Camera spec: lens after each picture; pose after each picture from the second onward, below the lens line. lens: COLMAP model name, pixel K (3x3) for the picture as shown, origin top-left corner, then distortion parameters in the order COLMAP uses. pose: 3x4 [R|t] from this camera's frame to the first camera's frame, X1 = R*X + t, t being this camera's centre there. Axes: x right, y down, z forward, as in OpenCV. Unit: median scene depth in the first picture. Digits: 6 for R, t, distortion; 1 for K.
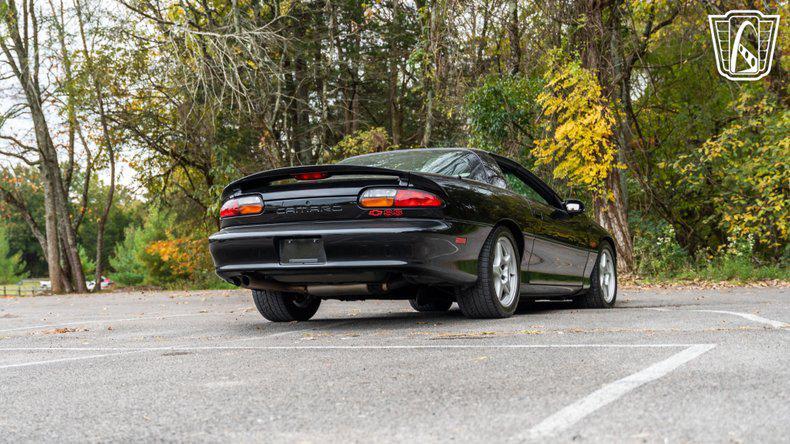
lens RADIAL K [[1097.4, 0, 391.4], [0, 1097.4, 203.2], [0, 0, 1]] dist [-0.000332, -0.019516]
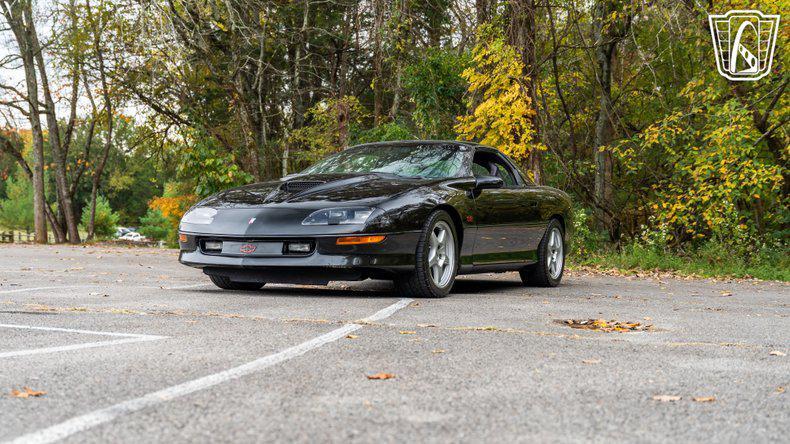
lens RADIAL K [[1078.0, 0, 395.0], [0, 1078.0, 222.0], [0, 0, 1]] dist [-0.007034, -0.031422]
pose [[0.997452, 0.056984, -0.042919, 0.123635], [-0.054945, 0.997370, 0.047273, -0.005023], [0.045500, -0.044794, 0.997960, 0.025547]]
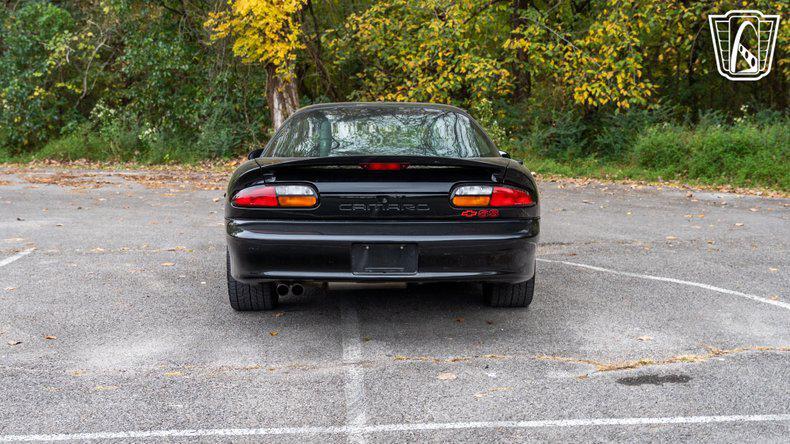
lens RADIAL K [[1097.4, 0, 391.4], [0, 1097.4, 203.2], [0, 0, 1]] dist [-0.000332, -0.019516]
pose [[0.889579, -0.023292, 0.456187, -0.162664], [-0.049987, 0.987737, 0.147908, -0.043614], [-0.454038, -0.154380, 0.877506, 0.094525]]
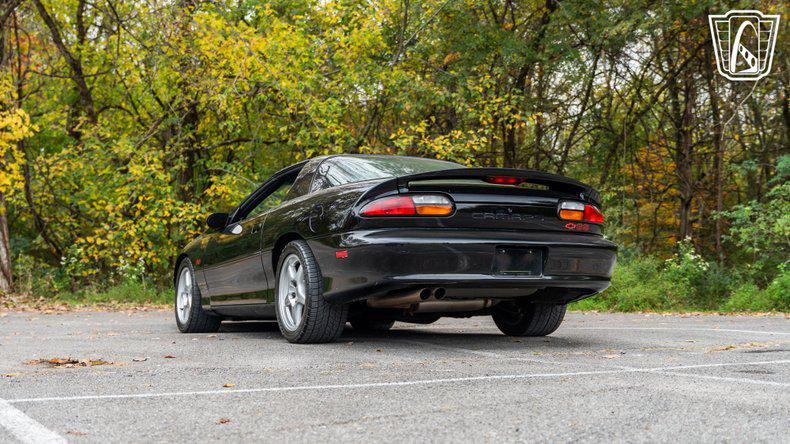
lens RADIAL K [[1097.4, 0, 391.4], [0, 1097.4, 203.2], [0, 0, 1]] dist [-0.000332, -0.019516]
pose [[0.626243, 0.085349, 0.774942, -0.302603], [-0.066334, 0.996218, -0.056114, 0.018691], [-0.776801, -0.016264, 0.629536, 0.180831]]
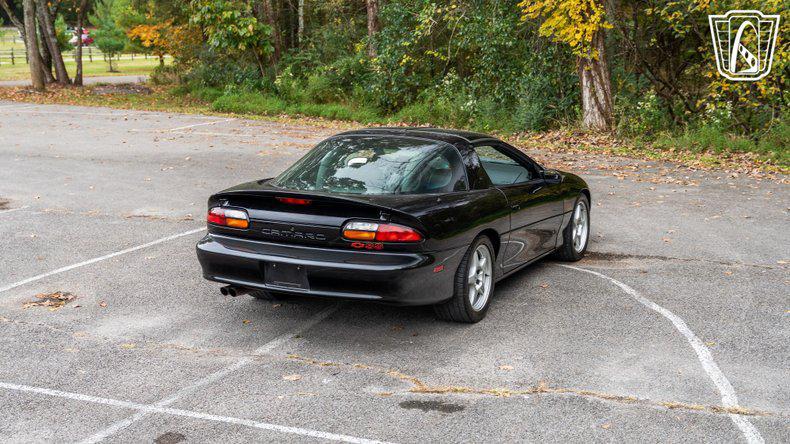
lens RADIAL K [[1097.4, 0, 391.4], [0, 1097.4, 203.2], [0, 0, 1]] dist [-0.000332, -0.019516]
pose [[0.999429, 0.027425, 0.019731, -0.001388], [-0.031132, 0.974426, 0.222544, -0.092005], [-0.013123, -0.223031, 0.974723, -0.001749]]
